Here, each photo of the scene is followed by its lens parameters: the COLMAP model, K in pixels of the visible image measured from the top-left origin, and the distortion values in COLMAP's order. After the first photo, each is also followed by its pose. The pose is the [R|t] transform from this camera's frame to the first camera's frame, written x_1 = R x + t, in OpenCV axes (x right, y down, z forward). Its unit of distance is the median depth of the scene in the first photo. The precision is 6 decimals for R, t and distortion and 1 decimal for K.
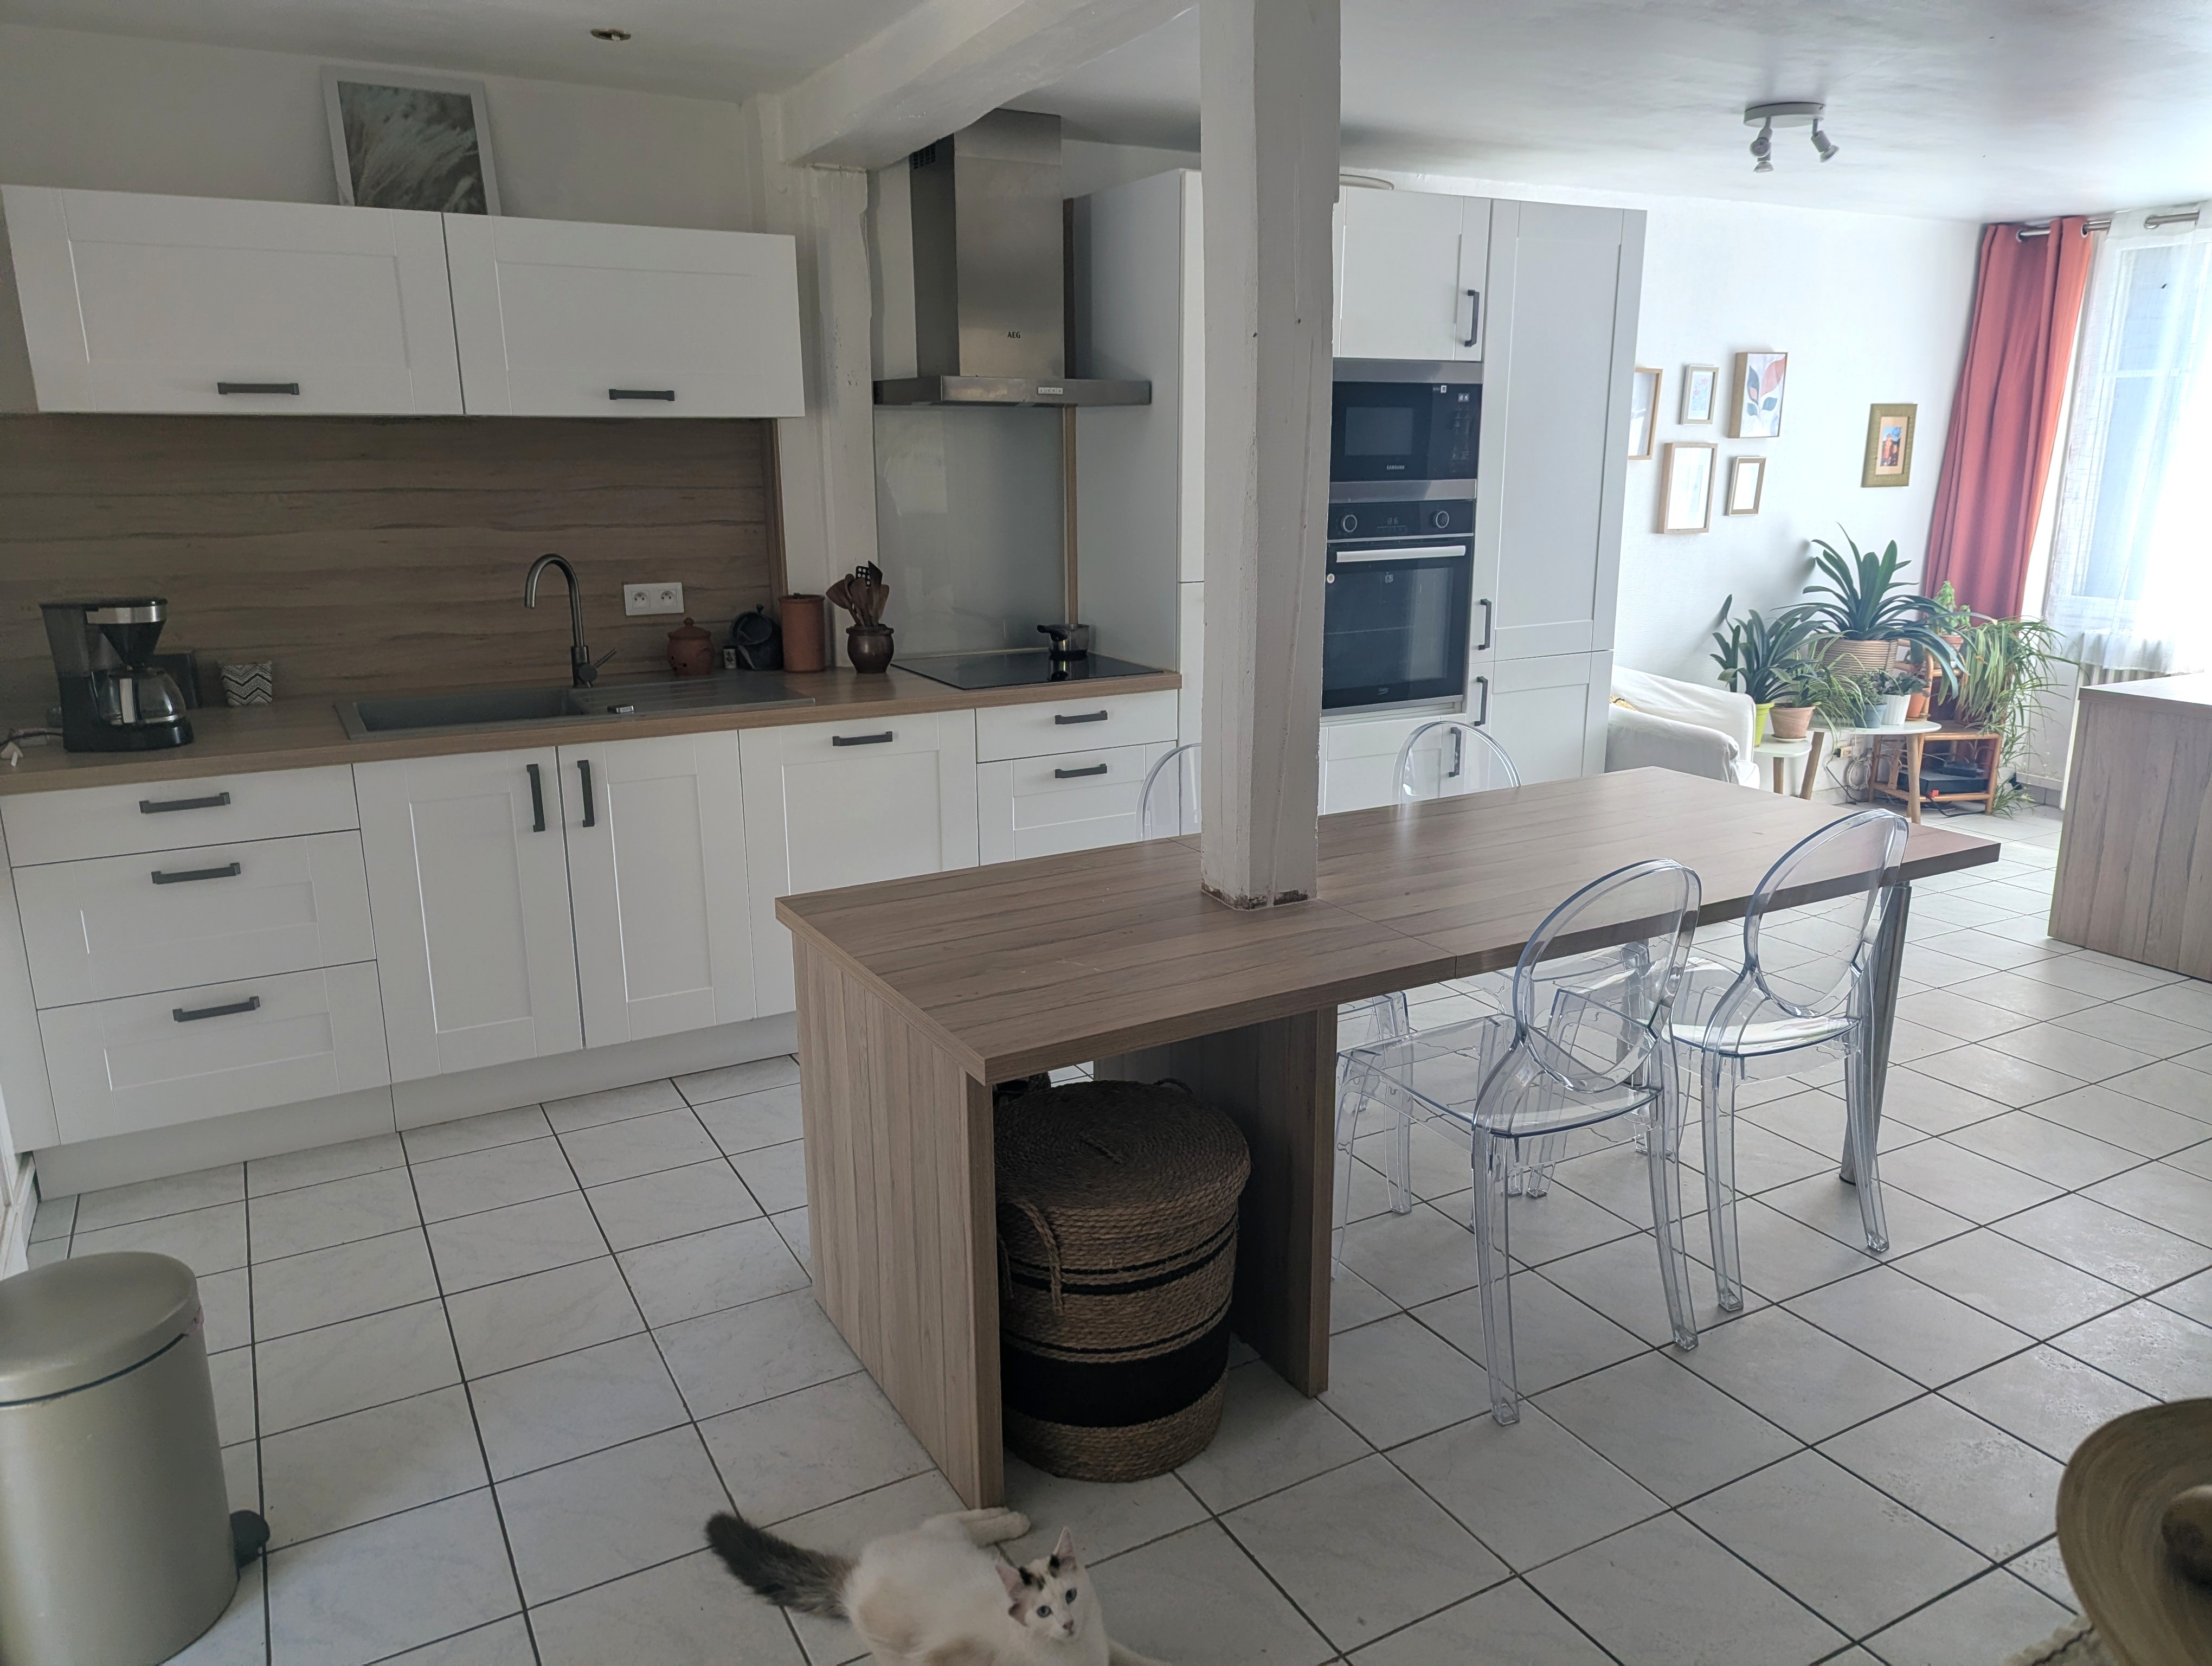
lens RADIAL K [[1564.9, 0, 1108.1], [0, 1564.9, 831.7], [0, 0, 1]] dist [0.011844, -0.000346]
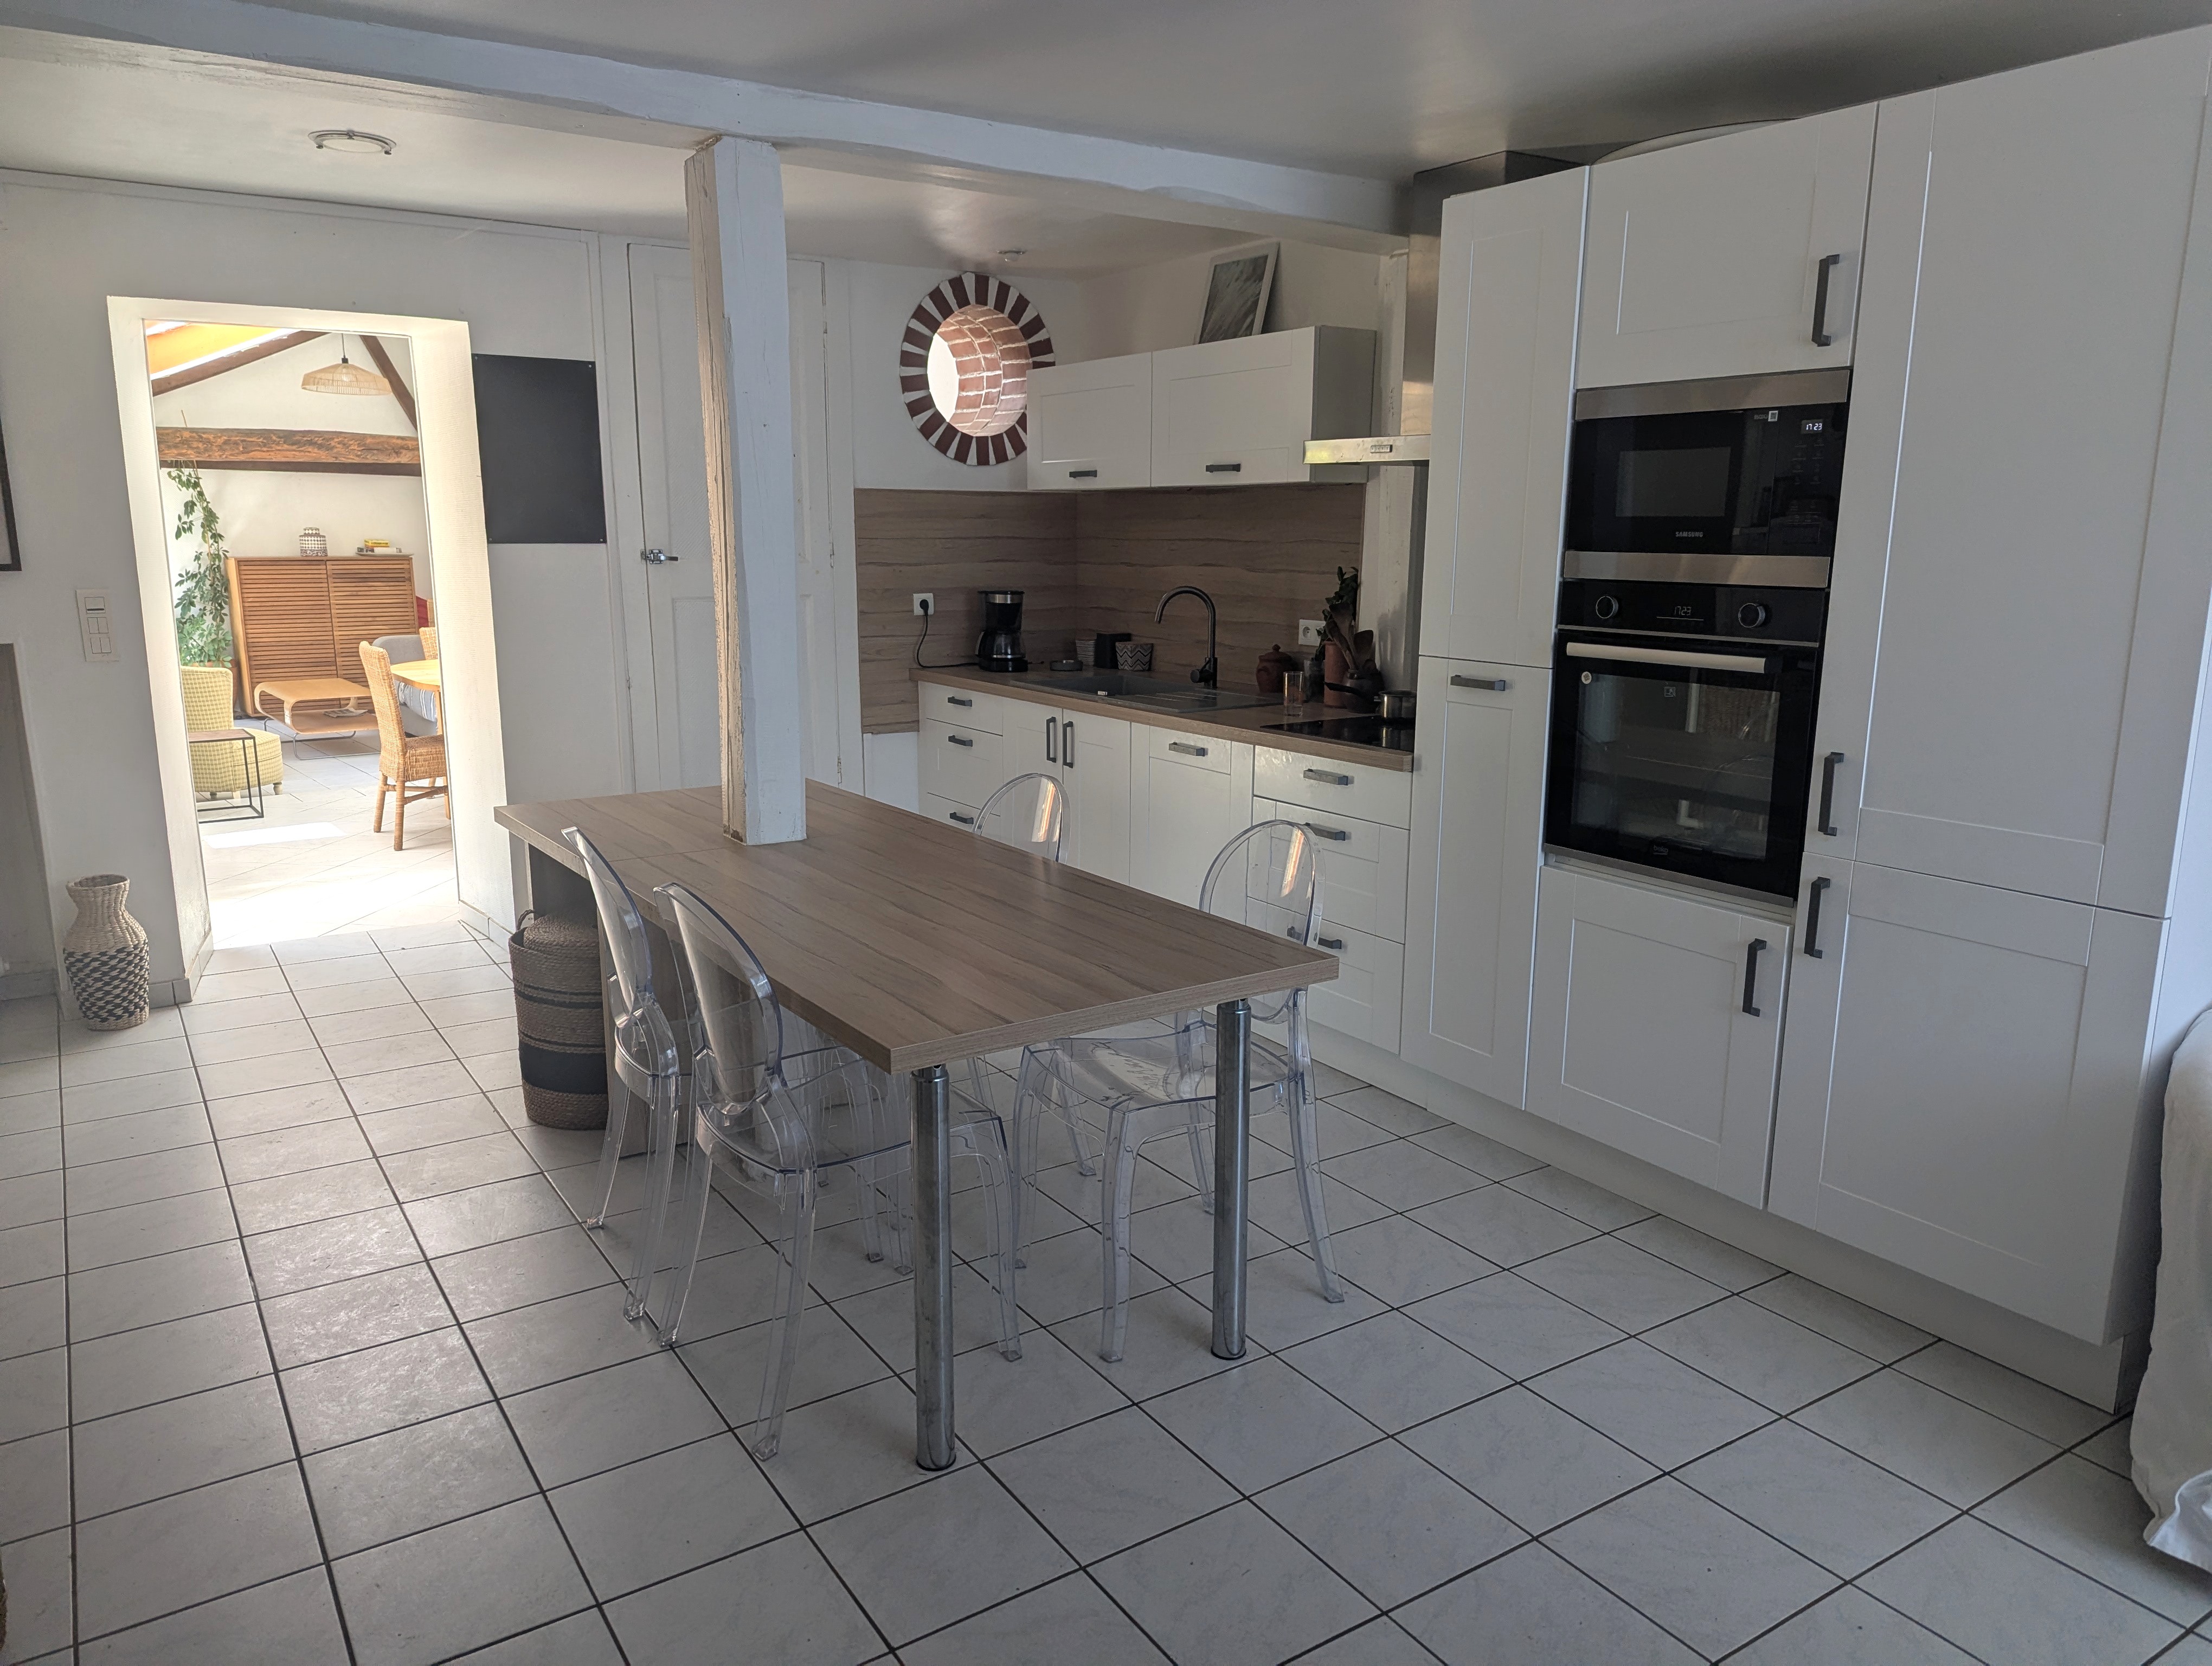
lens RADIAL K [[1564.9, 0, 1111.7], [0, 1564.9, 837.4], [0, 0, 1]] dist [0.011844, -0.000346]
pose [[0.069895, 0.200152, -0.977269, 0.869733], [-0.246918, 0.952651, 0.177450, -0.165074], [0.966512, 0.228902, 0.116006, 0.704704]]
